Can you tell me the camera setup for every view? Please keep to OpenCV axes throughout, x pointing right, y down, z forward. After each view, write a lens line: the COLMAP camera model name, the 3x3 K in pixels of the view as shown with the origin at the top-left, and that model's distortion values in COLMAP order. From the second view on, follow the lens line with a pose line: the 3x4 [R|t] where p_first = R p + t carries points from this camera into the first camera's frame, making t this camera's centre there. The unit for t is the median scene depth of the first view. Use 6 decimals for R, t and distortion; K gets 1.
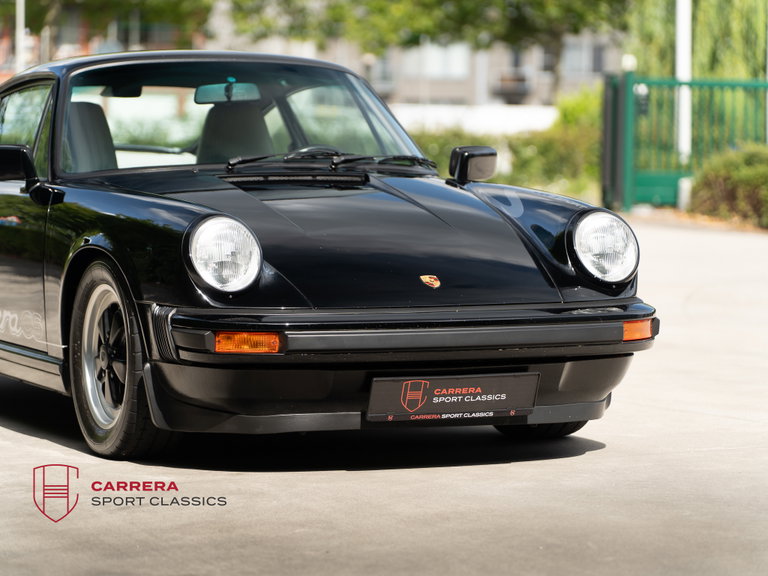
lens RADIAL K [[2899.7, 0, 384.0], [0, 2899.7, 288.0], [0, 0, 1]] dist [0.027453, -0.405955]
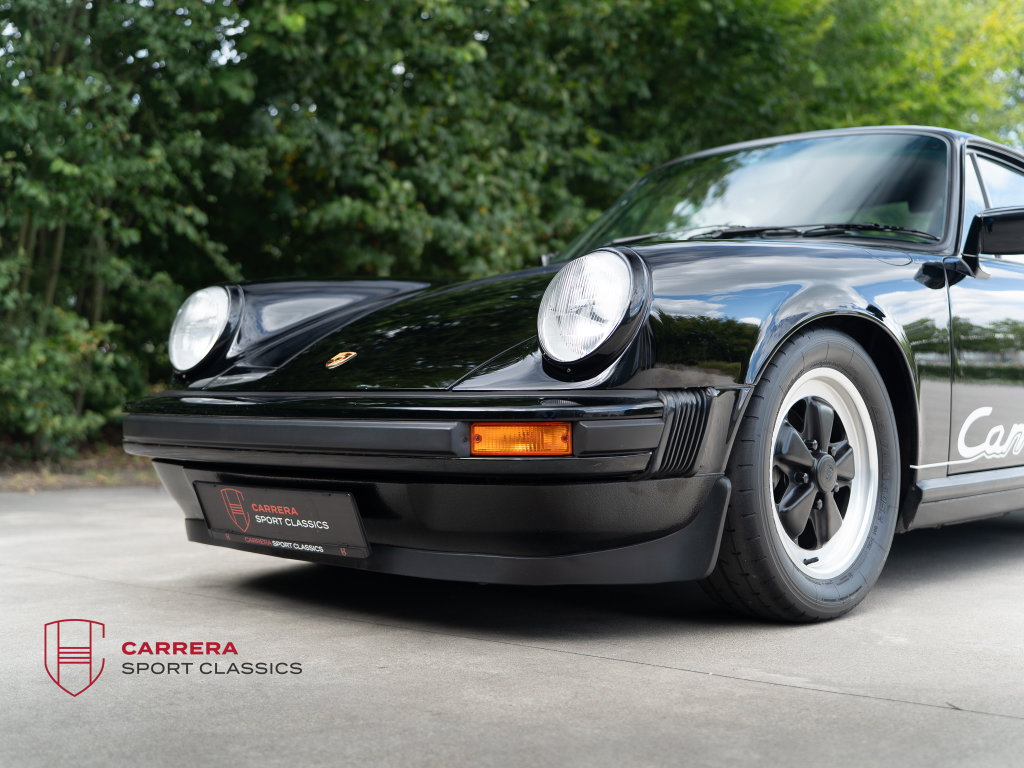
lens RADIAL K [[1367.7, 0, 512.0], [0, 1367.7, 384.0], [0, 0, 1]] dist [-0.004951, -0.047662]
pose [[0.377226, -0.007184, -0.926093, 0.329713], [-0.047939, 0.998478, -0.027272, 0.010634], [0.924880, 0.054684, 0.376307, 0.862101]]
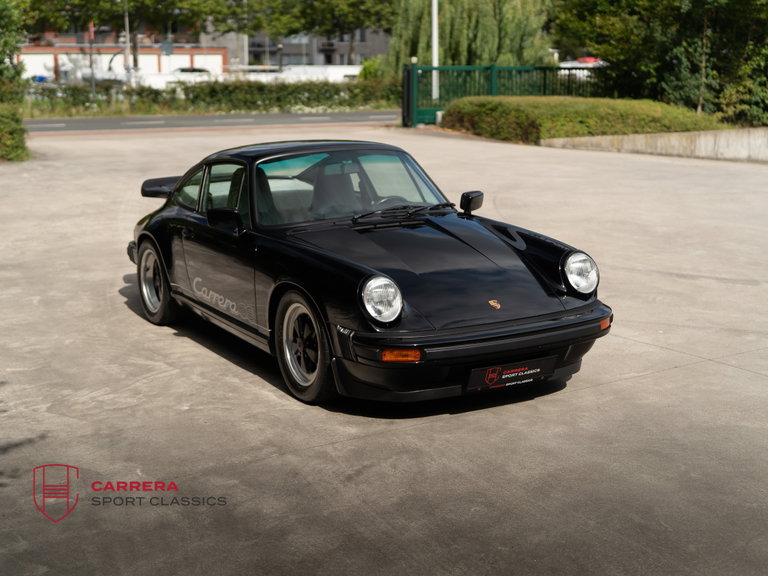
lens RADIAL K [[1165.3, 0, 384.0], [0, 1165.3, 288.0], [0, 0, 1]] dist [-0.015027, 0.024244]
pose [[0.995024, -0.031244, 0.094610, -0.109409], [0.017809, 0.990041, 0.139650, -0.104766], [-0.098031, -0.137270, 0.985671, 0.302515]]
